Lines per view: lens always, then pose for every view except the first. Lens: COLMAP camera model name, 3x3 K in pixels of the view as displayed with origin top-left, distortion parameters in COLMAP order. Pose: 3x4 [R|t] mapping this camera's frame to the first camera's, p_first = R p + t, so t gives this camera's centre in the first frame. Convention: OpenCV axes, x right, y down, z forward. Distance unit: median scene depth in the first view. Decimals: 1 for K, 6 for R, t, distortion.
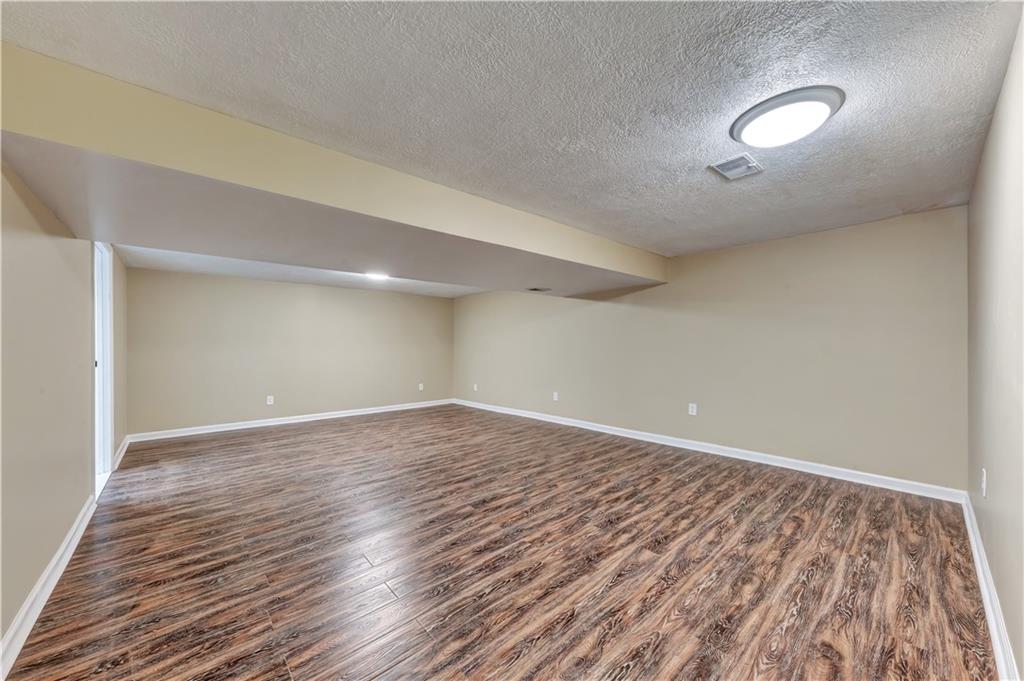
lens RADIAL K [[354.8, 0, 515.6], [0, 354.8, 353.6], [0, 0, 1]] dist [-0.000442, -0.000253]
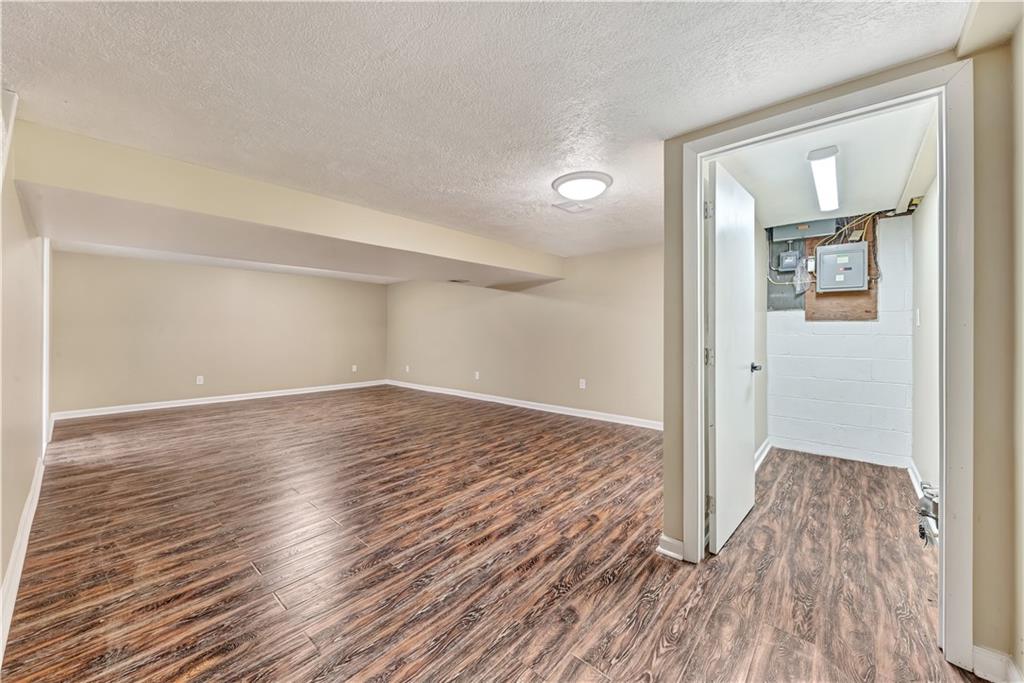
lens RADIAL K [[362.8, 0, 506.1], [0, 362.8, 340.0], [0, 0, 1]] dist [0.002977, -0.001921]
pose [[0.993278, 0.007007, 0.115539, 0.162222], [-0.007351, 0.999970, 0.002548, 0.010115], [-0.115518, -0.003380, 0.993300, -0.346514]]
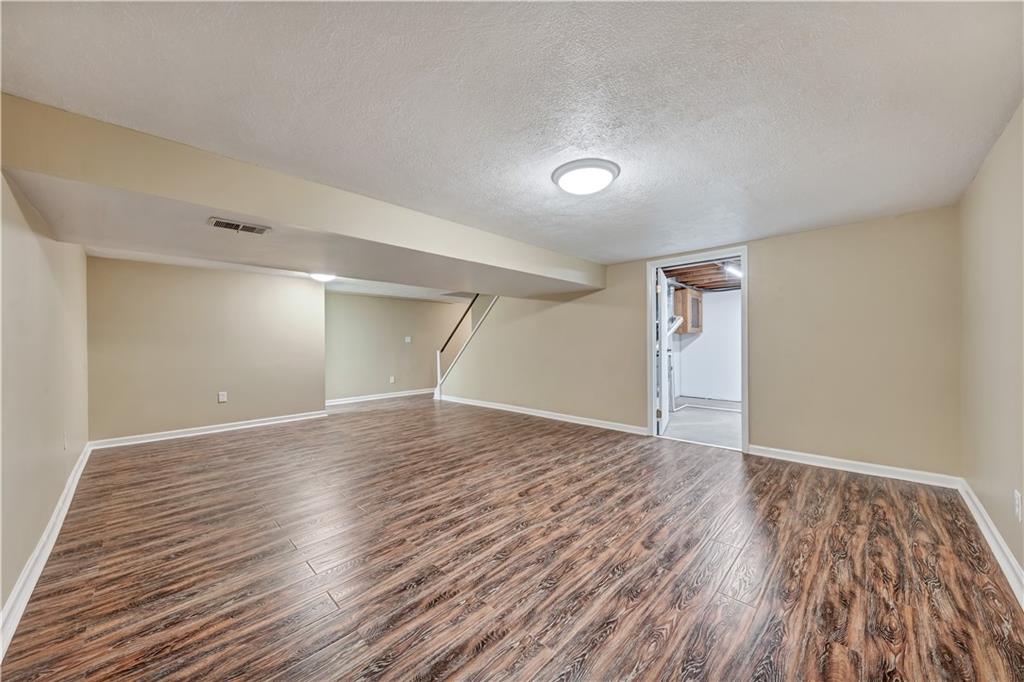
lens RADIAL K [[362.8, 0, 506.1], [0, 362.8, 339.5], [0, 0, 1]] dist [0.002977, -0.001921]
pose [[-0.999436, 0.016414, -0.029287, -0.542814], [0.016259, 0.999852, 0.005543, -0.038313], [0.029374, 0.005064, -0.999556, 2.903233]]
